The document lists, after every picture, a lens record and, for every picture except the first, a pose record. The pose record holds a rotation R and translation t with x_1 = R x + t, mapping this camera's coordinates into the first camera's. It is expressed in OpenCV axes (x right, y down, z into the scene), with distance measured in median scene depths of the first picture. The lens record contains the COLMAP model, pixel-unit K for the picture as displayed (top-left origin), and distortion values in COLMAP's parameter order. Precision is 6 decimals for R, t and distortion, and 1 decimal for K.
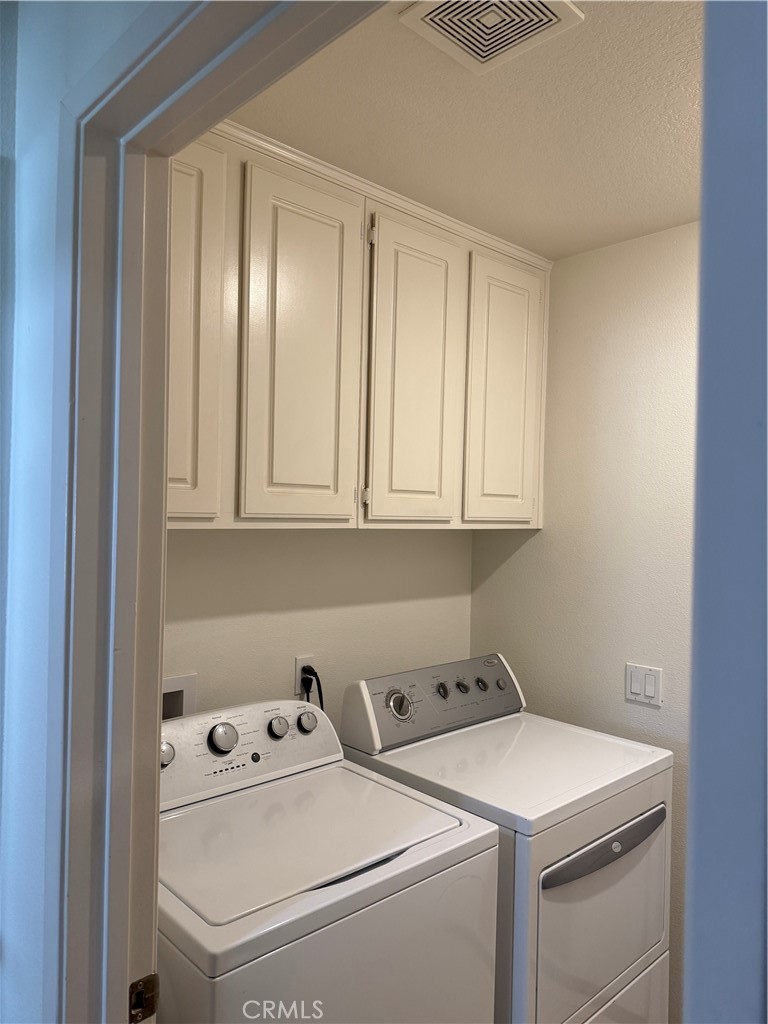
lens RADIAL K [[713.0, 0, 399.8], [0, 713.0, 510.3], [0, 0, 1]] dist [0.000350, -0.003022]
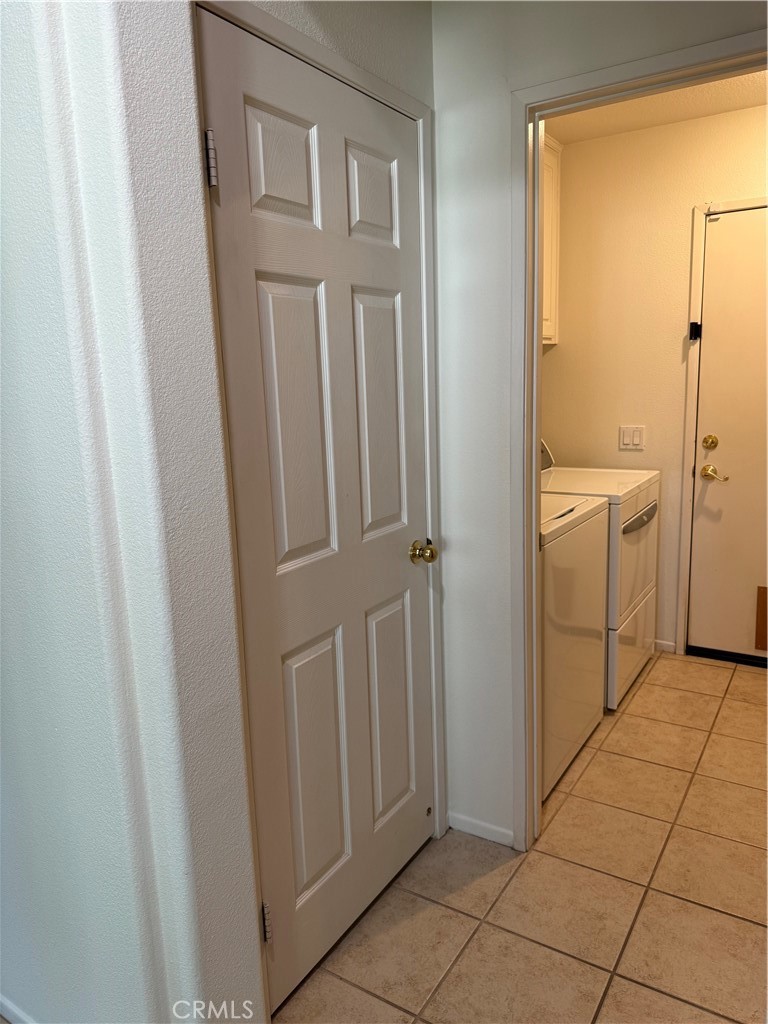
lens RADIAL K [[735.1, 0, 385.6], [0, 735.1, 494.5], [0, 0, 1]] dist [-0.007887, -0.002626]
pose [[0.969135, -0.103457, 0.223772, -0.573302], [0.062897, 0.981408, 0.181336, 0.038955], [-0.238372, -0.161665, 0.957624, -0.456124]]
